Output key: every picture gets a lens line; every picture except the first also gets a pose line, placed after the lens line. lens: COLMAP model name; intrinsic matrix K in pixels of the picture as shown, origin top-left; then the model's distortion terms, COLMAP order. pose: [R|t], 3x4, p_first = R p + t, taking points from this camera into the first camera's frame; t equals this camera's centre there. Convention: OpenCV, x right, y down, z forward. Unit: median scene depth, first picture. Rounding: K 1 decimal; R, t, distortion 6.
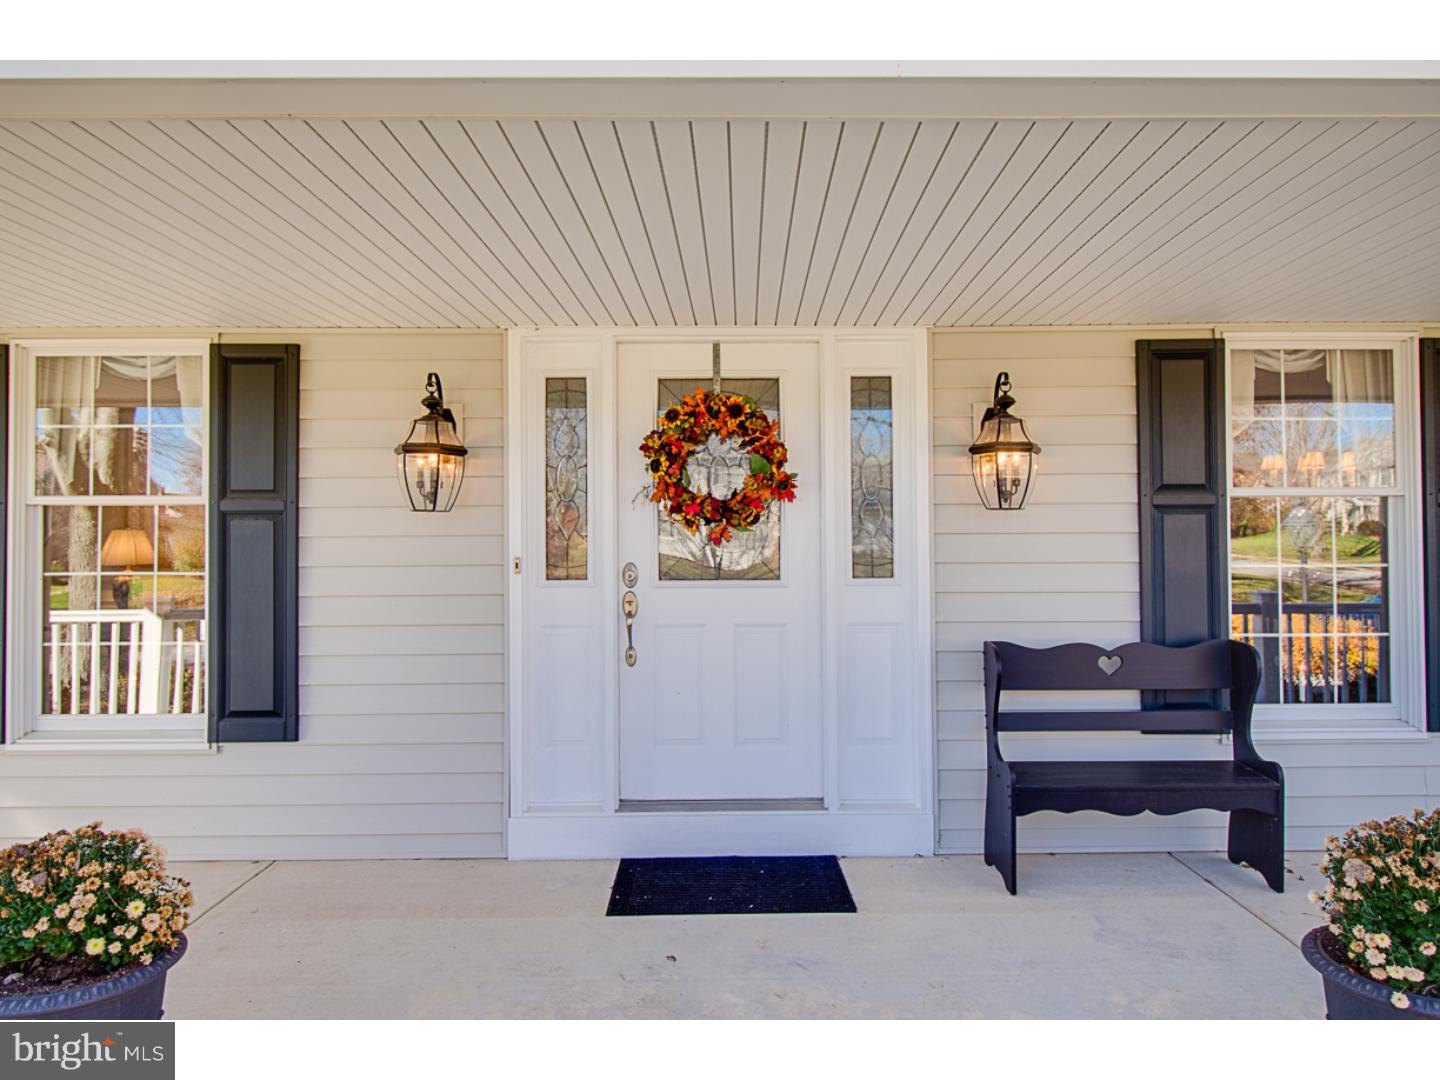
lens RADIAL K [[901.1, 0, 722.2], [0, 901.1, 523.0], [0, 0, 1]] dist [0.010032, -0.011531]
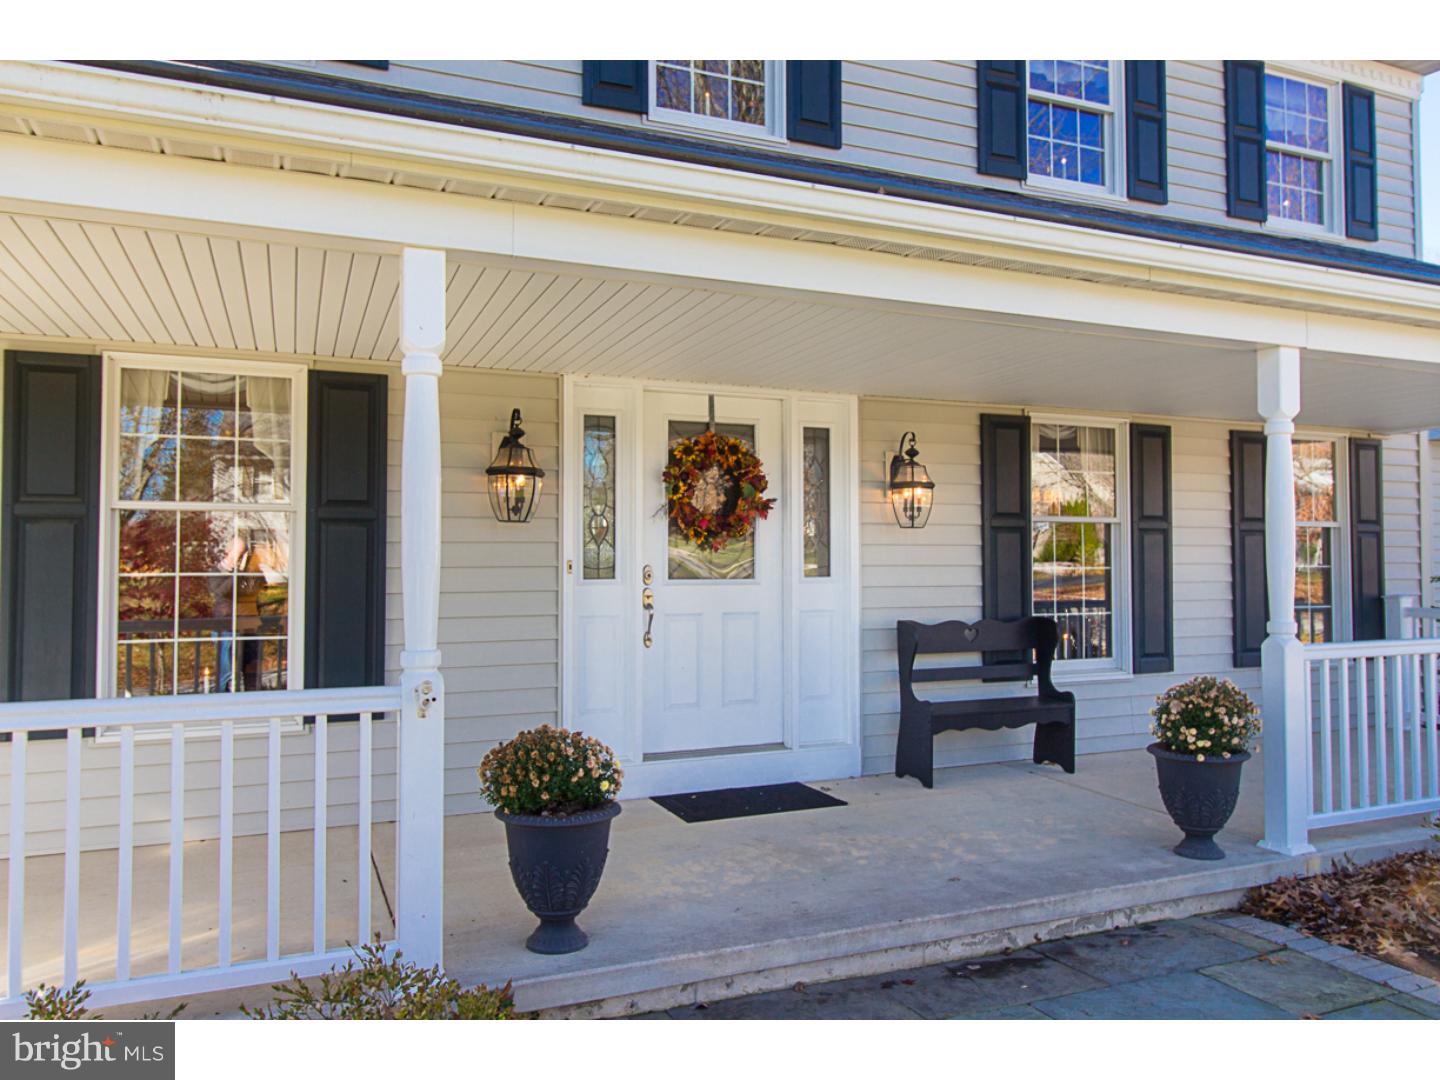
lens RADIAL K [[1038.4, 0, 720.0], [0, 1038.4, 540.0], [0, 0, 1]] dist [-0.007111, -0.000172]
pose [[0.920813, 0.011579, 0.389833, -0.588088], [-0.010922, 0.999933, -0.003900, 0.013238], [-0.389852, -0.000667, 0.920877, -0.384736]]
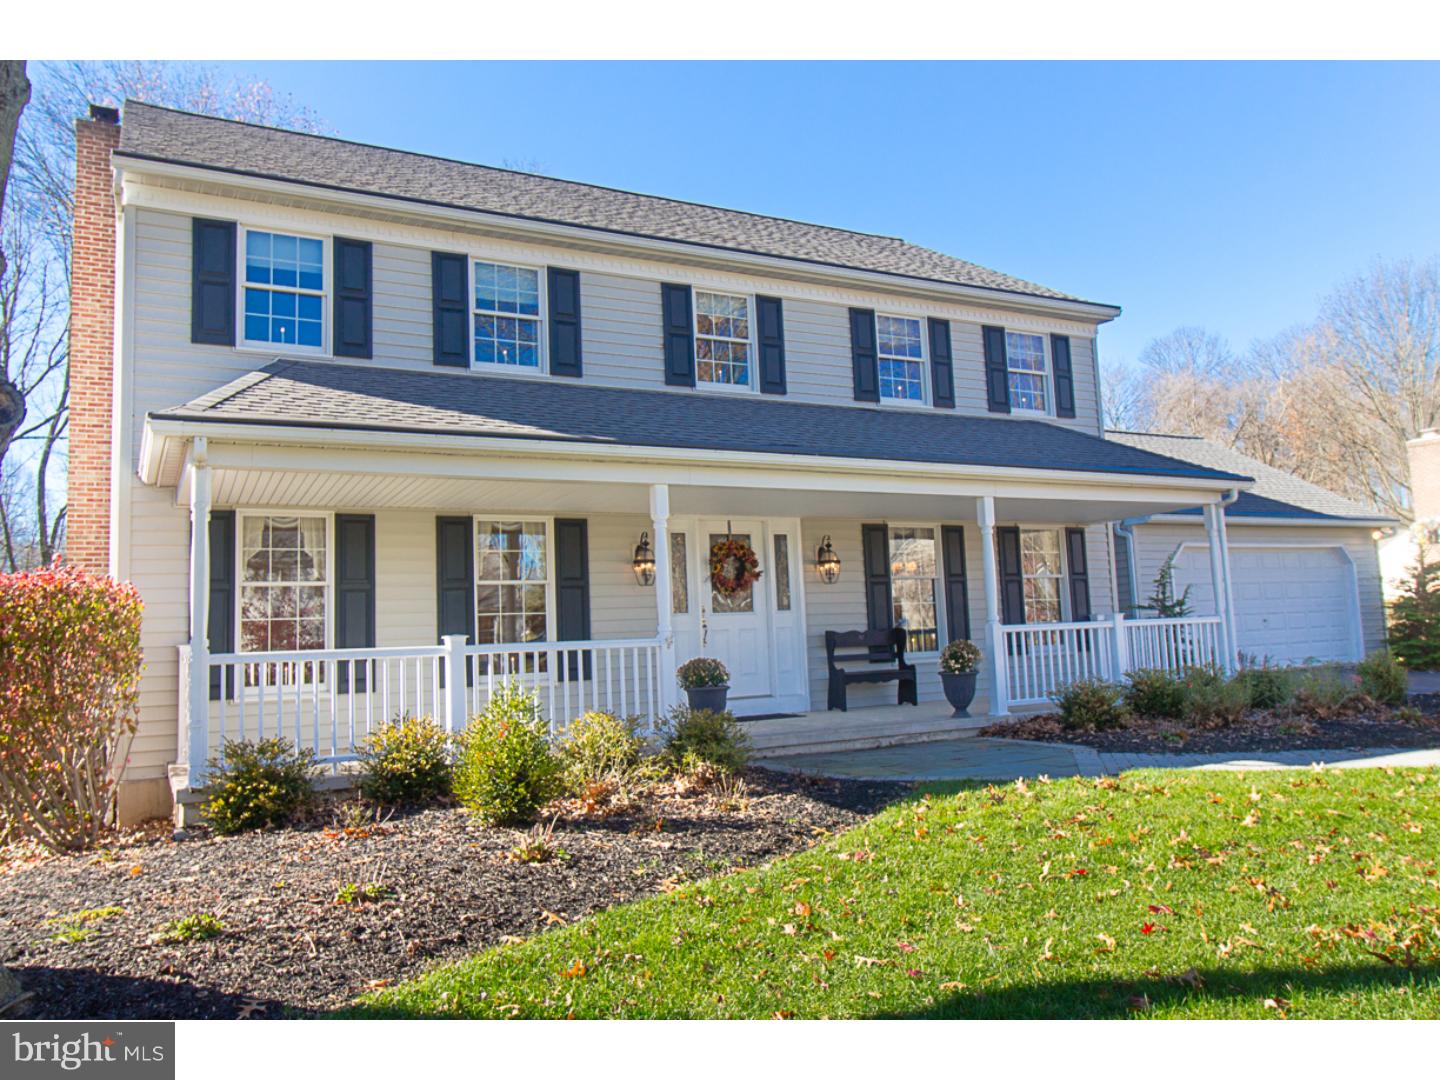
lens RADIAL K [[1075.8, 0, 720.0], [0, 1075.8, 540.0], [0, 0, 1]] dist [0.001062, 0.000066]
pose [[0.880082, 0.013287, 0.474636, -1.543280], [0.028673, 0.996297, -0.081057, 0.108989], [-0.473956, 0.084946, 0.876442, -1.748803]]
